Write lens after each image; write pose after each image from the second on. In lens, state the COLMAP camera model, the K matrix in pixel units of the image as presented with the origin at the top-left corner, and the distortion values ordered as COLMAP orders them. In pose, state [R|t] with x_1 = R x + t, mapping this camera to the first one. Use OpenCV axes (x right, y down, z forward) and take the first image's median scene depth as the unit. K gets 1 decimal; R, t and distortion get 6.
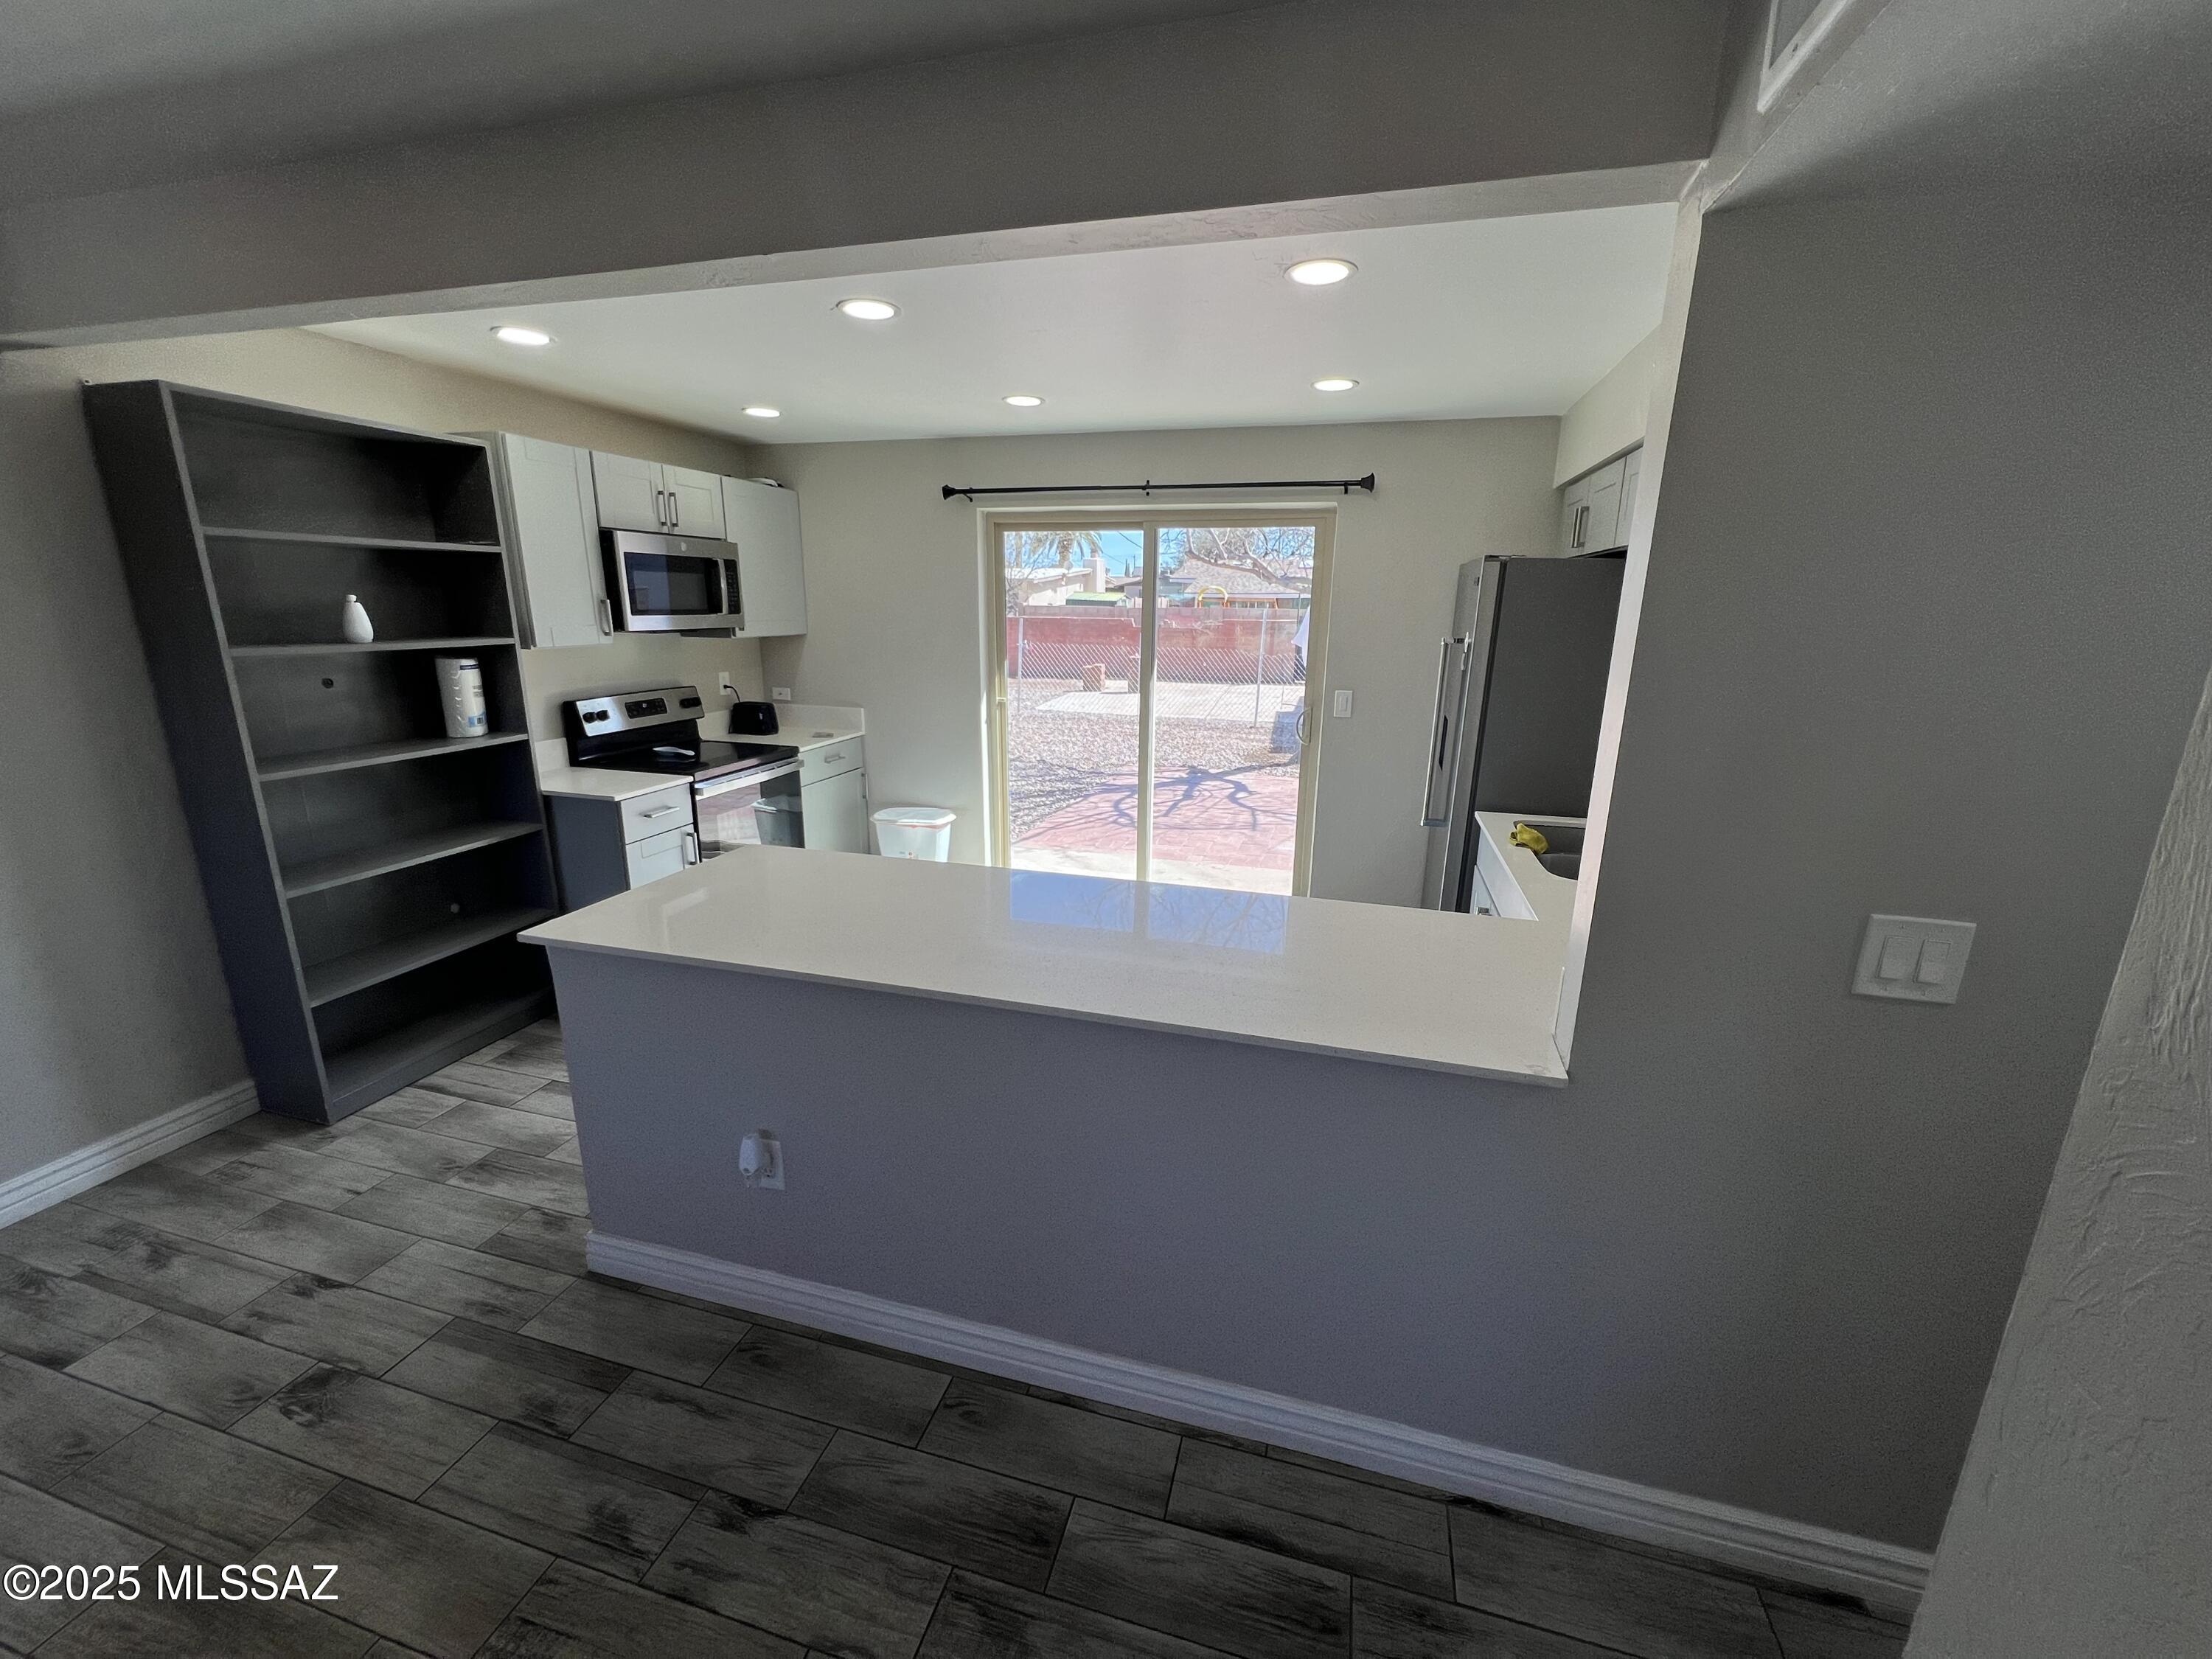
lens RADIAL K [[886.8, 0, 1112.4], [0, 886.8, 831.7], [0, 0, 1]] dist [-0.002380, 0.000736]
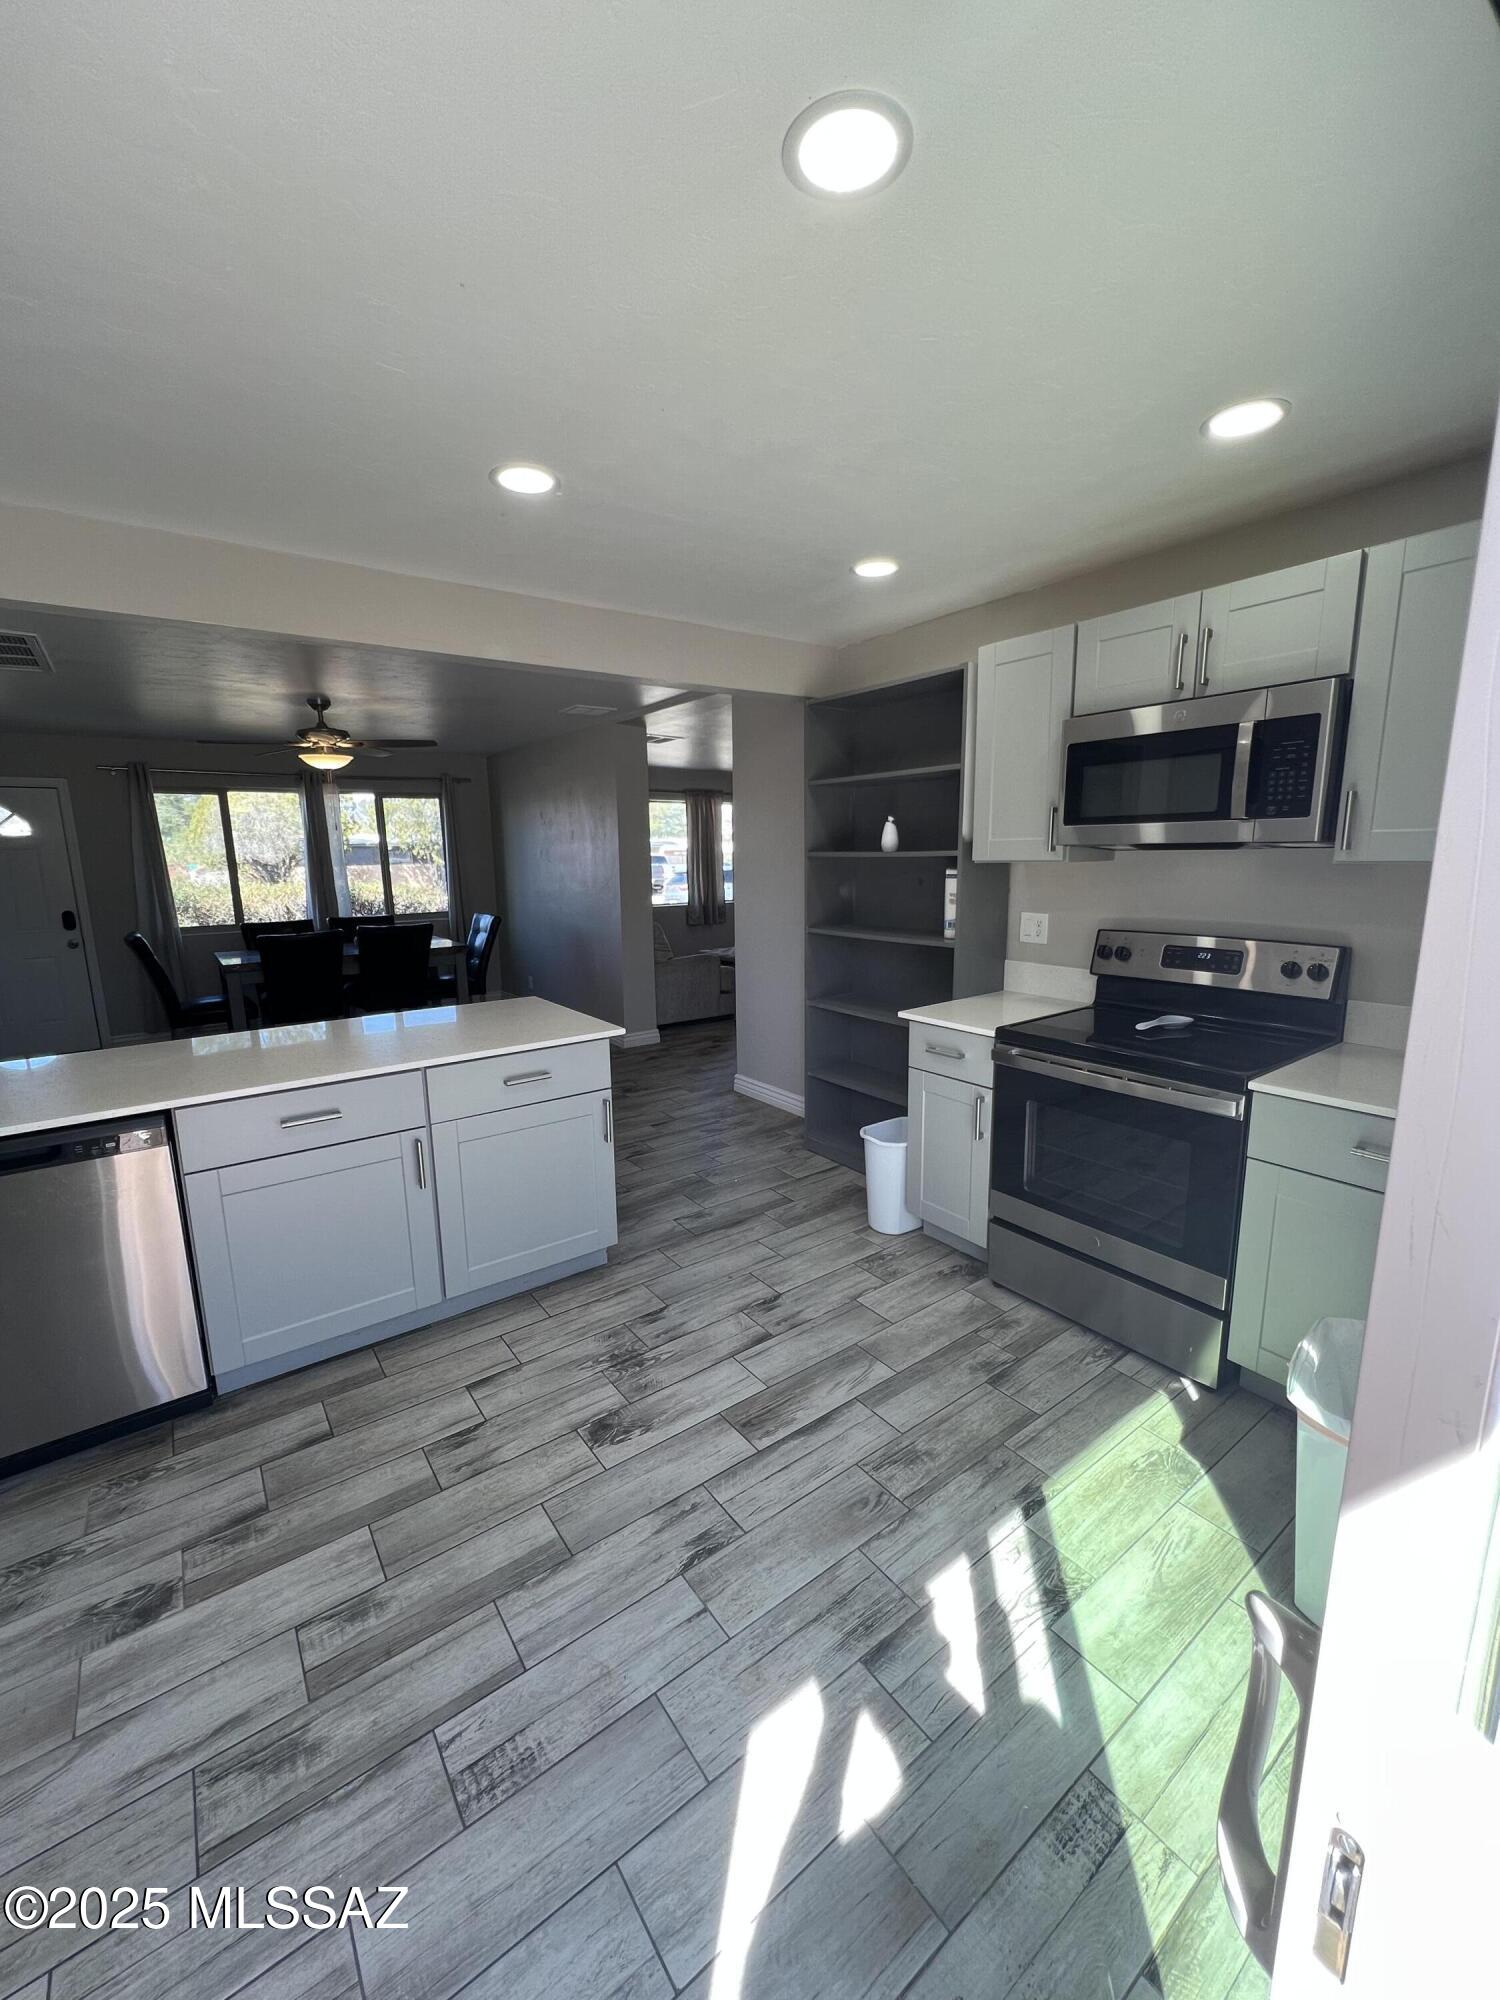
lens RADIAL K [[801.8, 0, 745.0], [0, 801.8, 1003.9], [0, 0, 1]] dist [-0.002380, 0.000736]
pose [[-0.616747, 0.148705, -0.772988, 0.333639], [-0.186816, 0.926286, 0.327251, -0.461314], [0.764672, 0.346238, -0.543504, 2.037766]]
